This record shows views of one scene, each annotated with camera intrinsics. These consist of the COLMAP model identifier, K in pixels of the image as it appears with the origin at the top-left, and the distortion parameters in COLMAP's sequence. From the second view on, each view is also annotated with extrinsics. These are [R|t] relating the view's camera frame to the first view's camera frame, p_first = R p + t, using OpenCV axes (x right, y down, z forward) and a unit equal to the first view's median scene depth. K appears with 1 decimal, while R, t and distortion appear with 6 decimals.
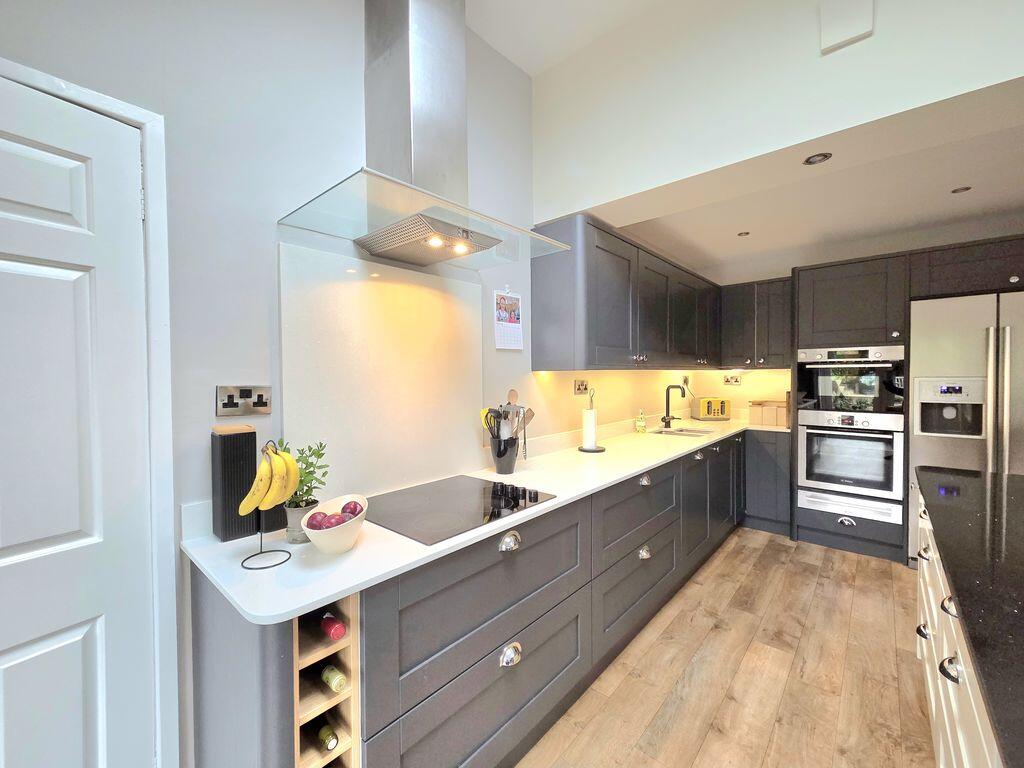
lens RADIAL K [[424.7, 0, 512.0], [0, 424.7, 384.0], [0, 0, 1]] dist [0.006154, 0.000027]
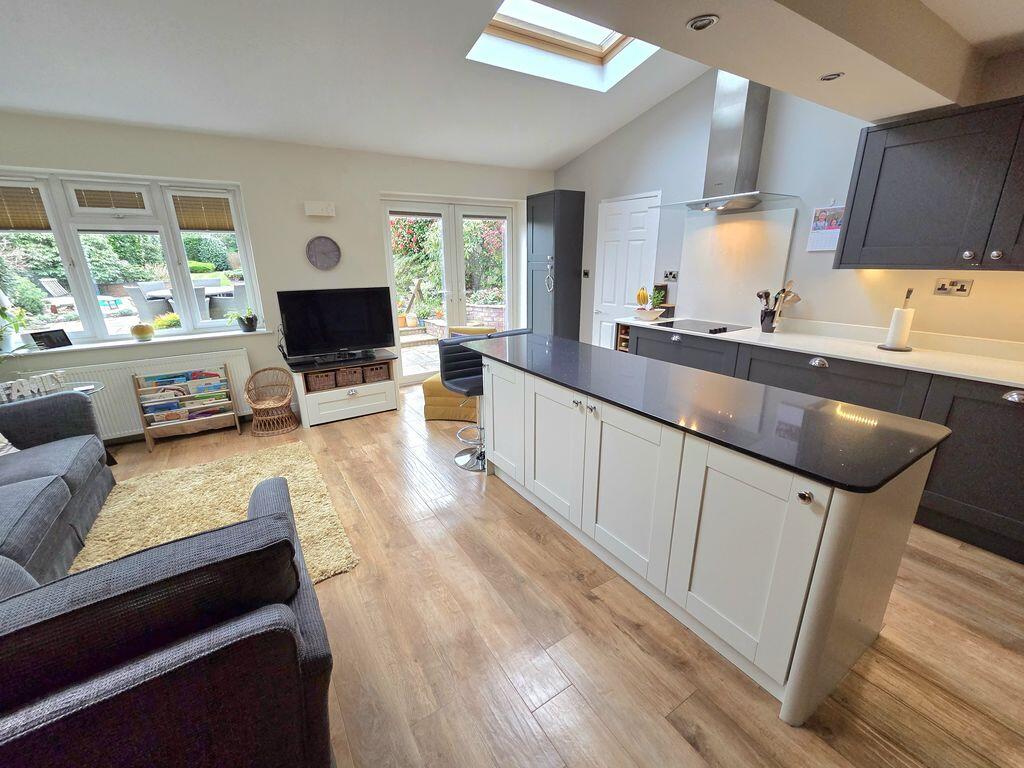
lens RADIAL K [[420.6, 0, 508.5], [0, 420.6, 390.7], [0, 0, 1]] dist [-0.005764, -0.000312]
pose [[-0.282967, 0.297872, -0.911703, 1.295266], [-0.007652, 0.949821, 0.312701, -0.053802], [0.959099, 0.095461, -0.266489, 0.347177]]
